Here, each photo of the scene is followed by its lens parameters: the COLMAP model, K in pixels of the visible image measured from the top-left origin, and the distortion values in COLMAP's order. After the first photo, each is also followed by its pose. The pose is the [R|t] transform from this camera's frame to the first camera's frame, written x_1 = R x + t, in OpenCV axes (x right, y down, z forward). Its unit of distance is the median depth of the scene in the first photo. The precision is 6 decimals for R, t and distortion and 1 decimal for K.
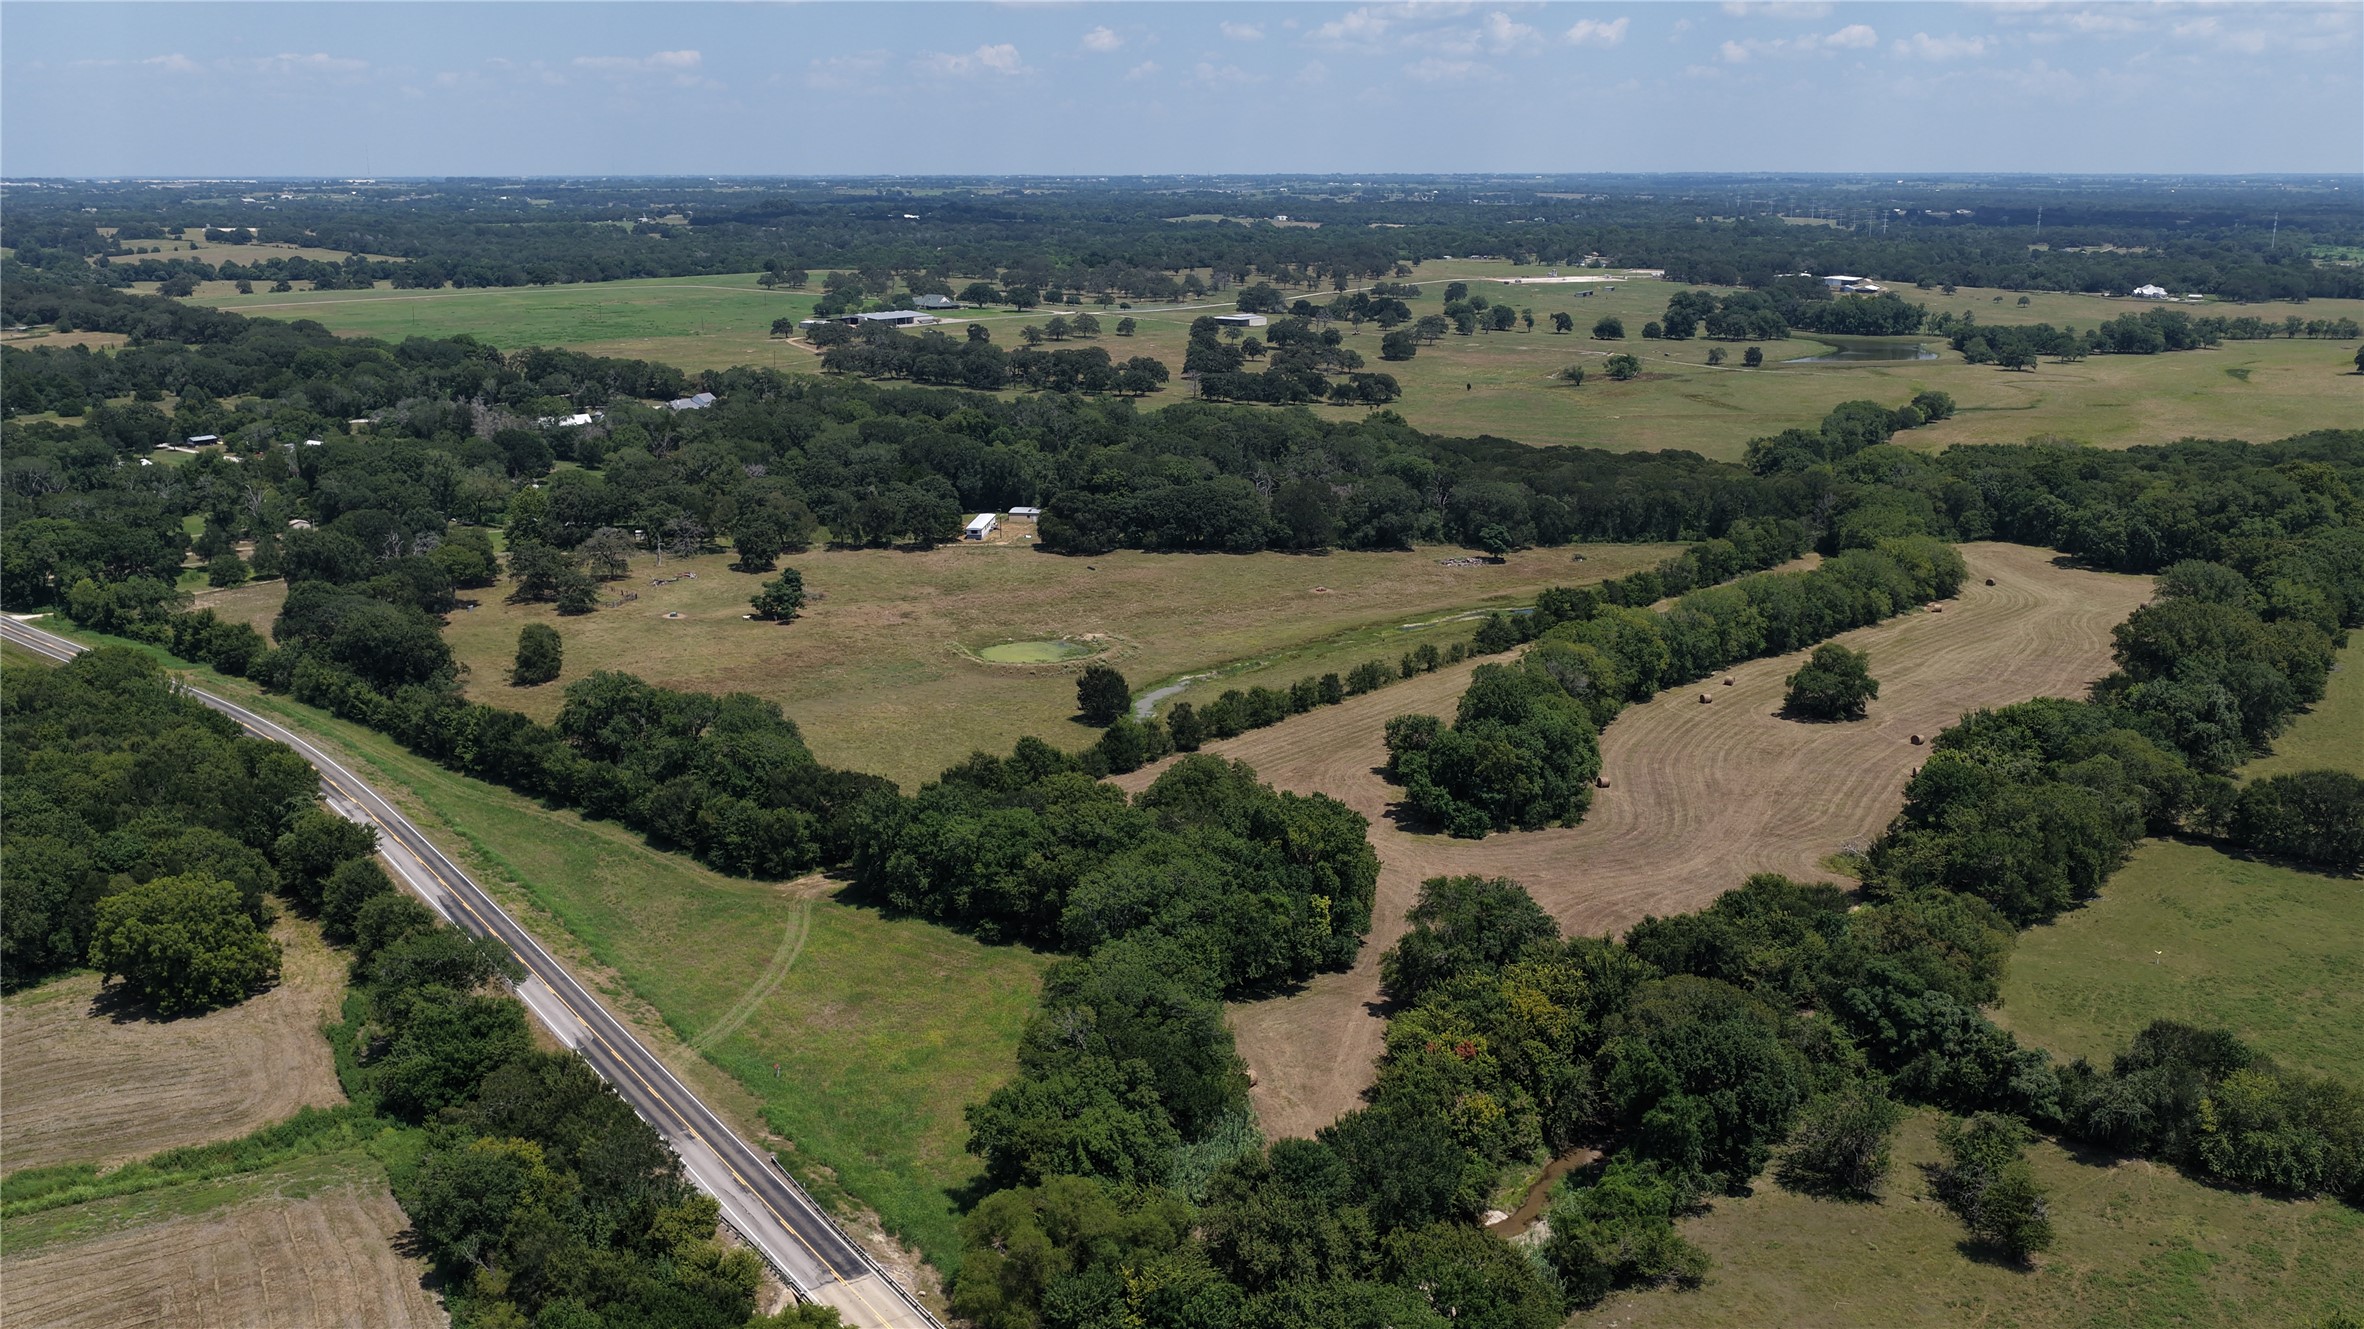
lens RADIAL K [[1961.2, 0, 1184.2], [0, 1961.2, 660.8], [0, 0, 1]] dist [-0.015362, 0.035071]
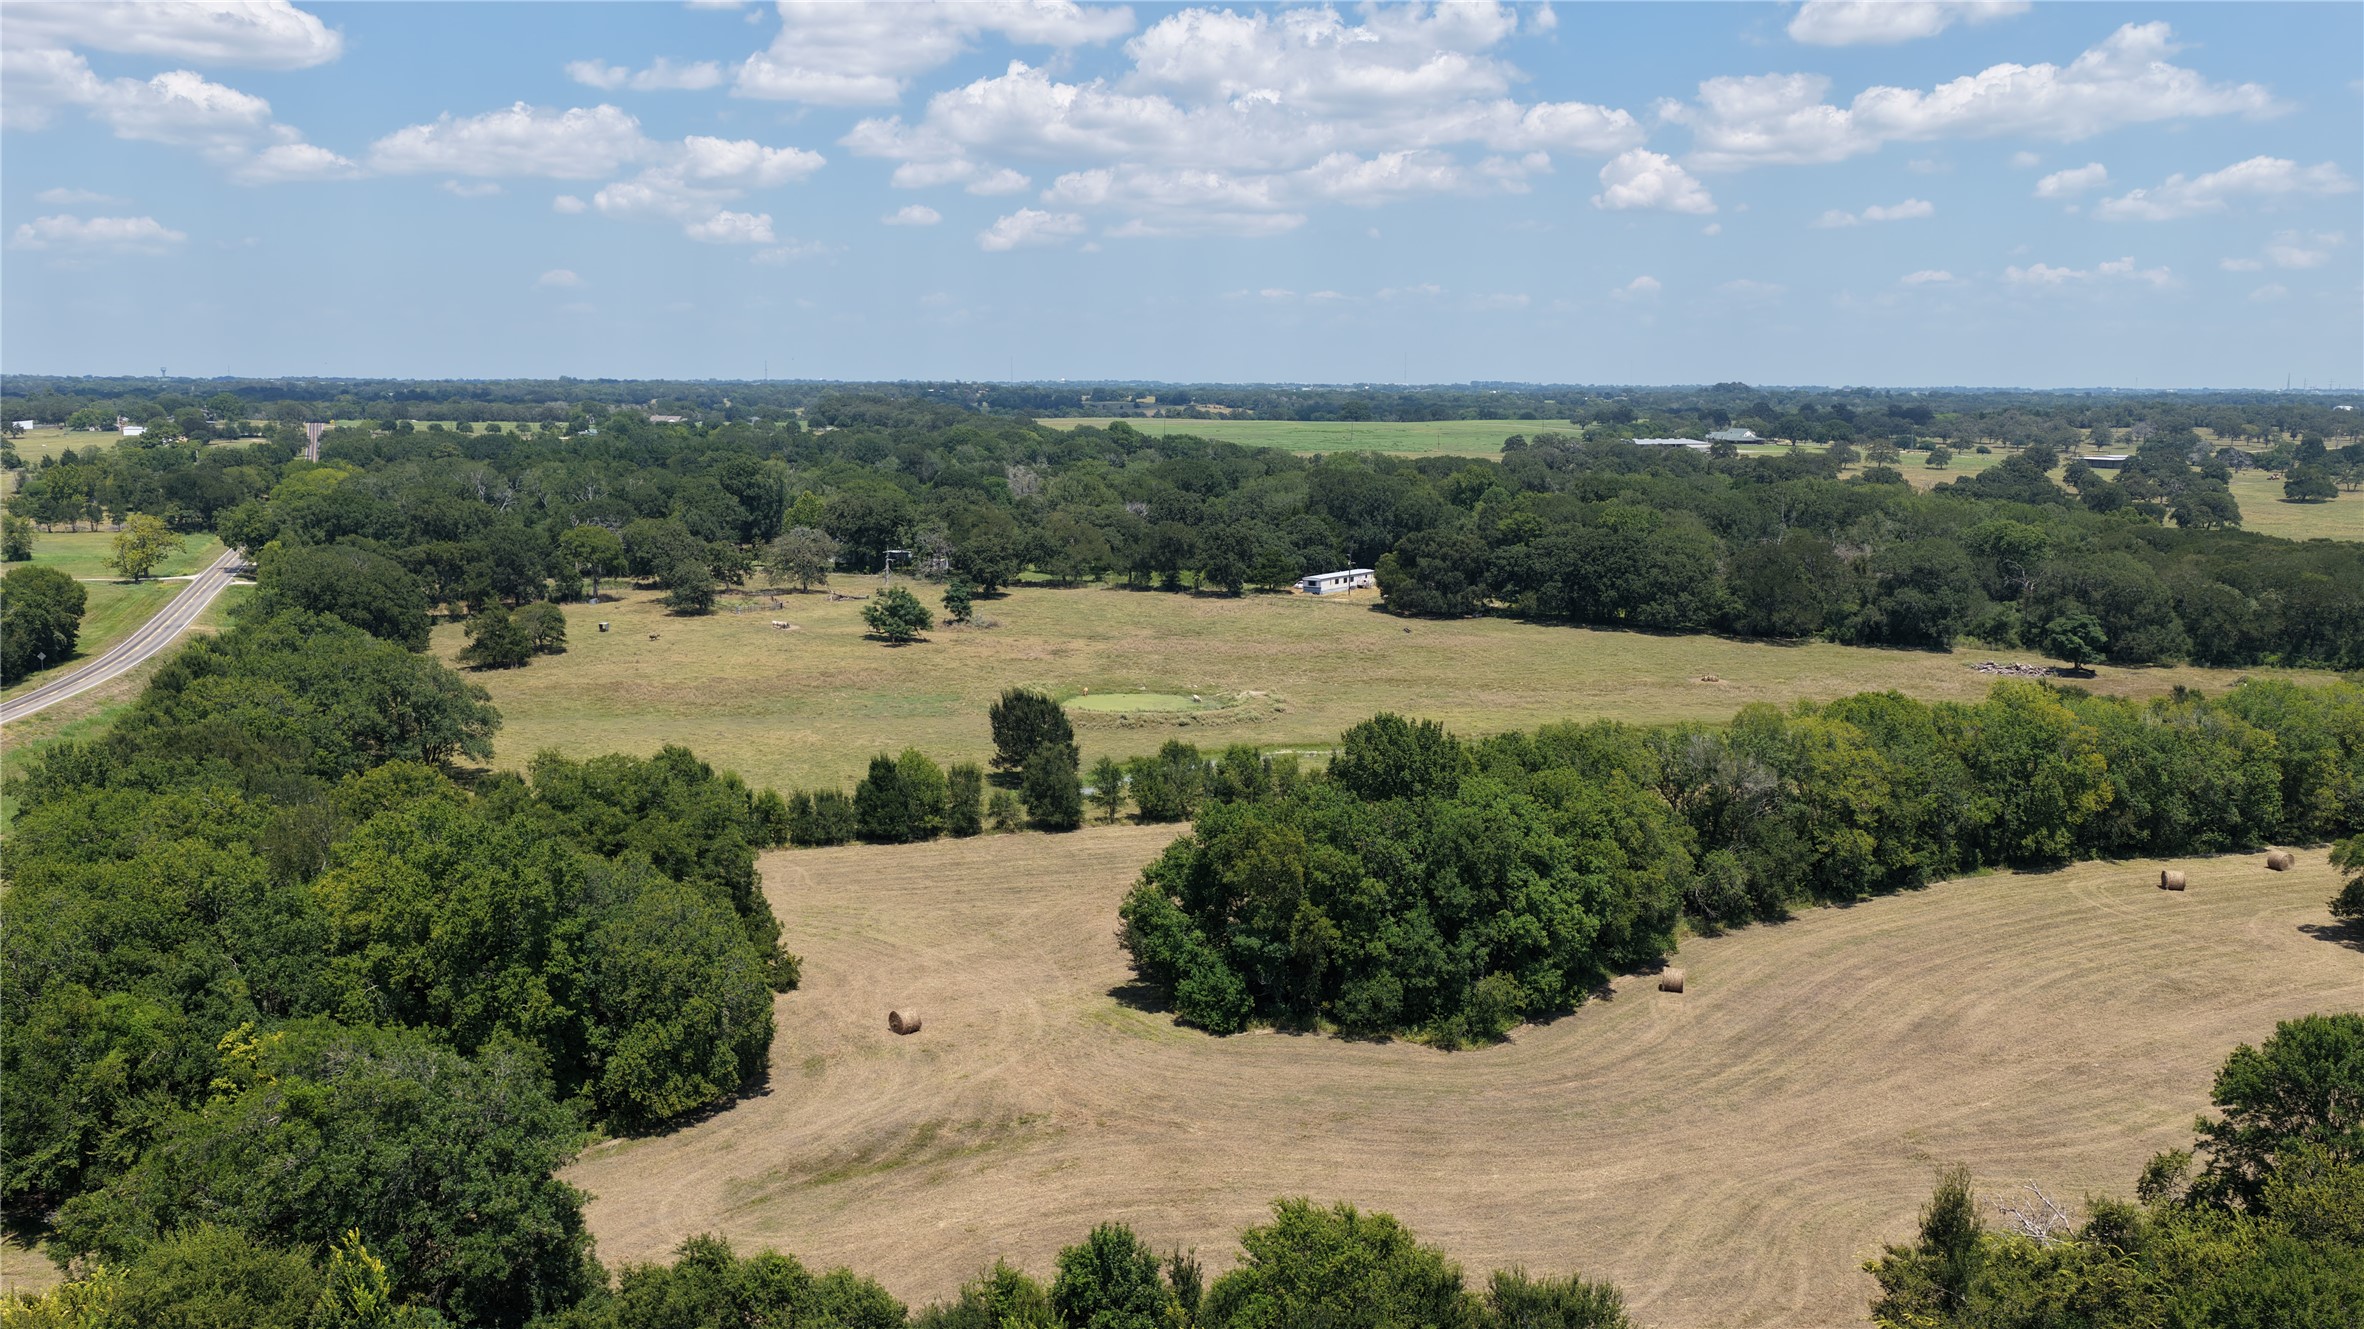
lens RADIAL K [[1961.2, 0, 1180.2], [0, 1961.2, 672.4], [0, 0, 1]] dist [-0.015362, 0.035071]
pose [[0.870168, 0.076478, -0.486785, 0.235692], [-0.125510, 0.989699, -0.068871, 0.026731], [0.476504, 0.121026, 0.870803, 0.390787]]
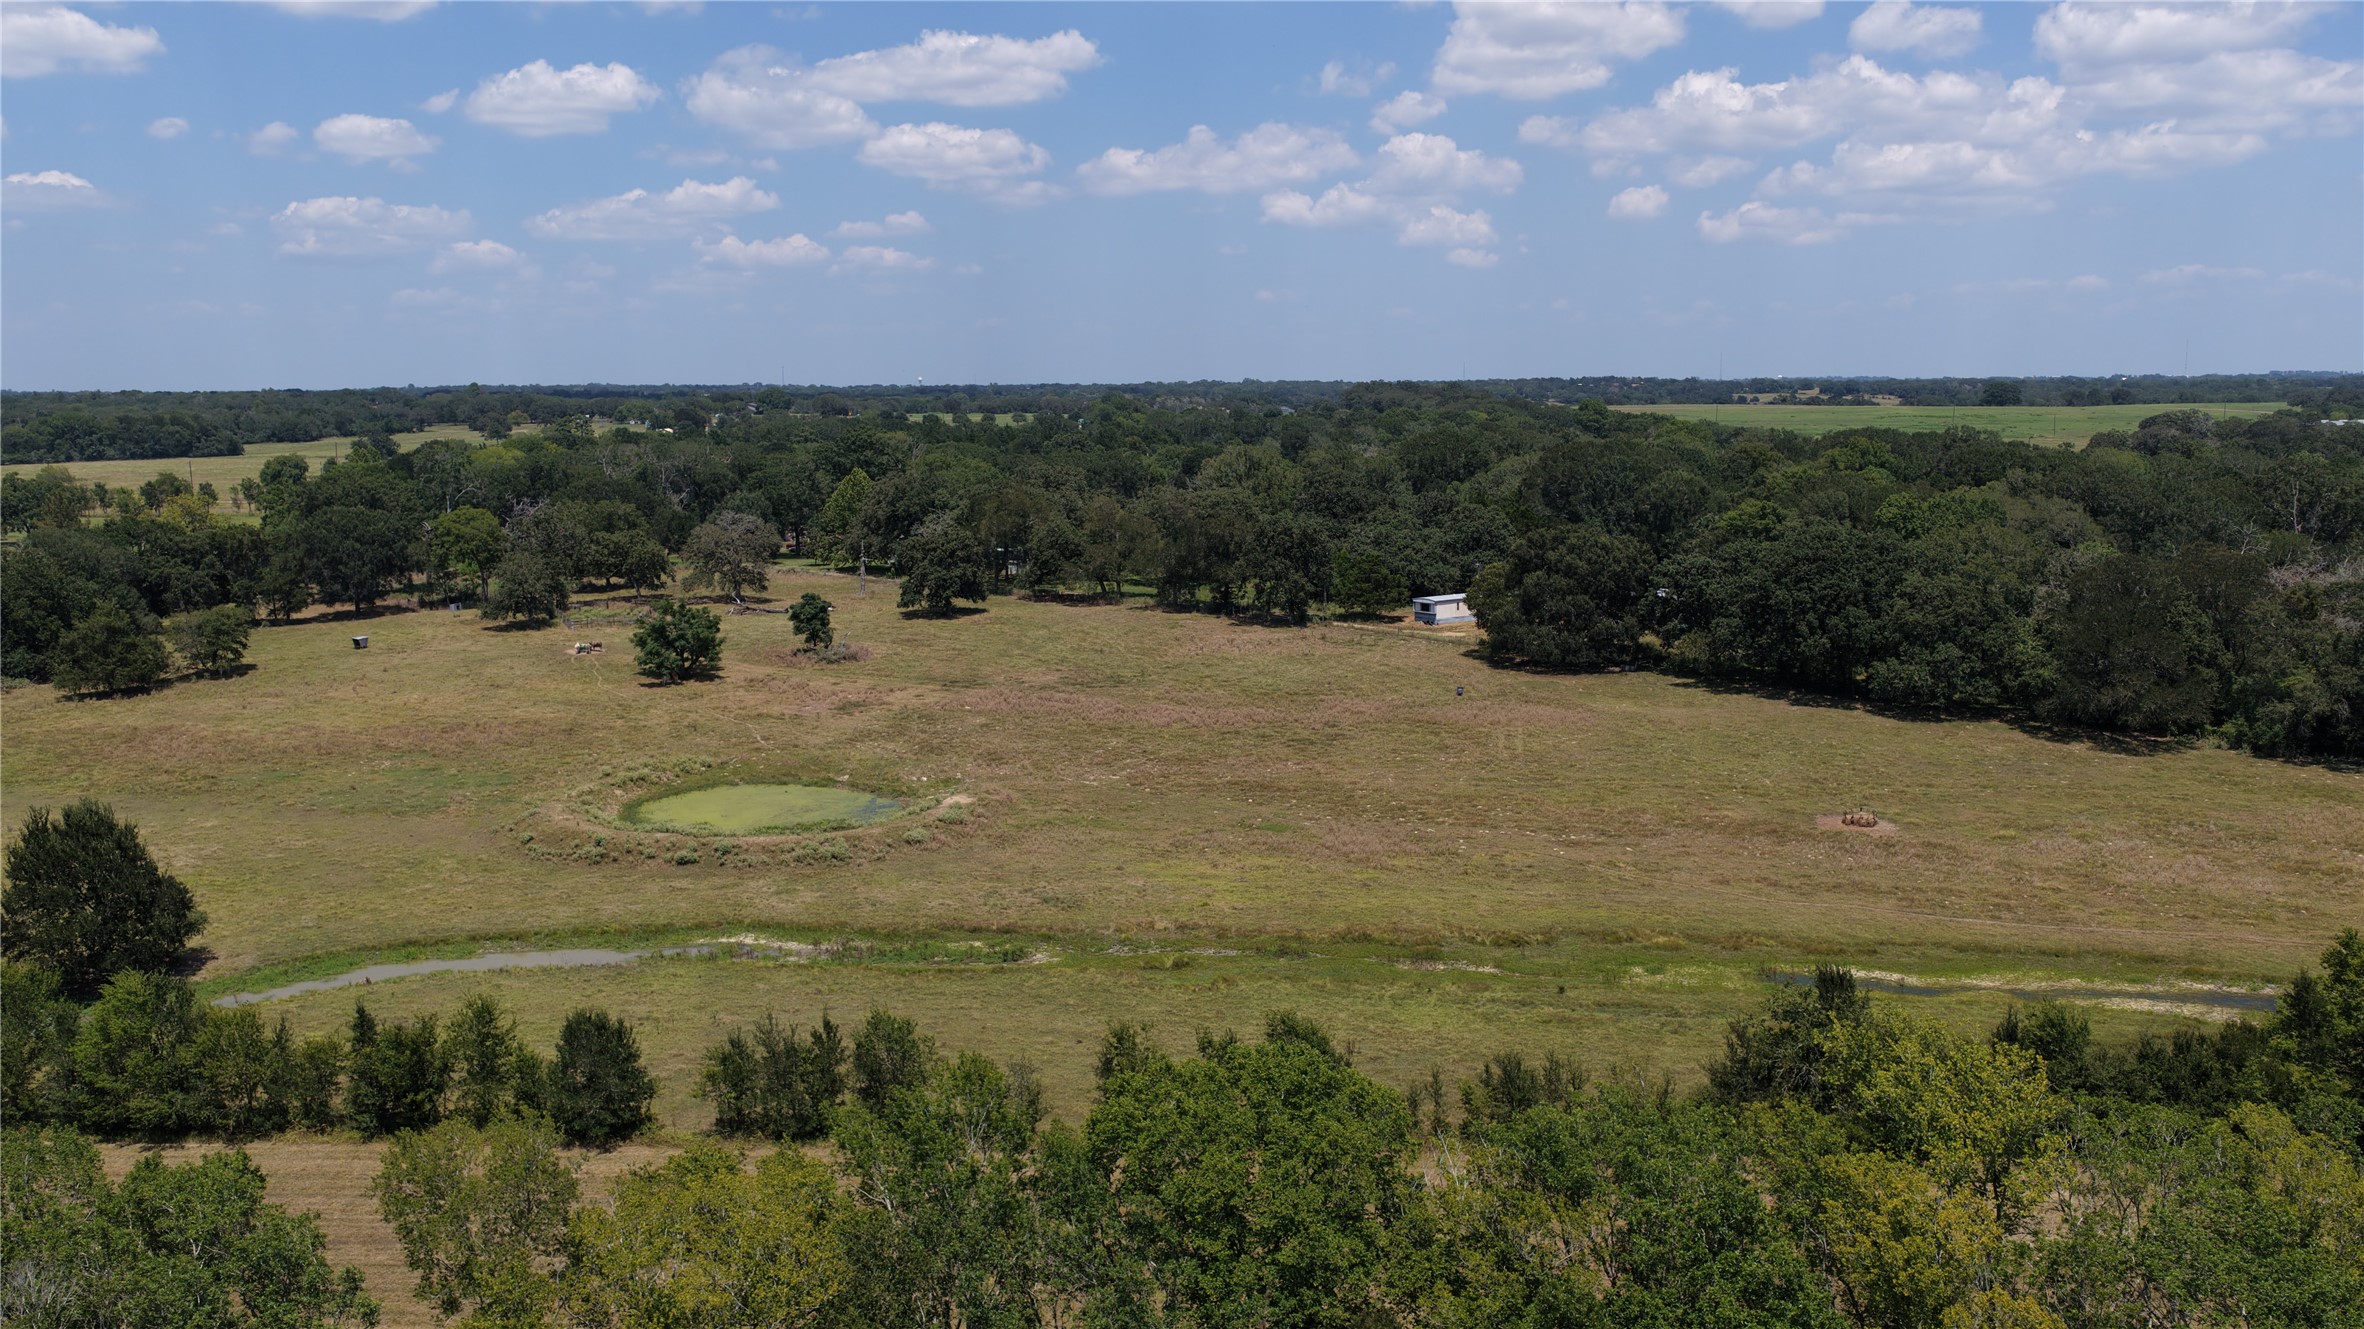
lens RADIAL K [[1961.2, 0, 1172.8], [0, 1961.2, 655.5], [0, 0, 1]] dist [-0.015362, 0.035071]
pose [[0.631730, 0.099272, -0.768806, 0.250633], [-0.180798, 0.983283, -0.021595, -0.037132], [0.753810, 0.152641, 0.639118, 0.737942]]
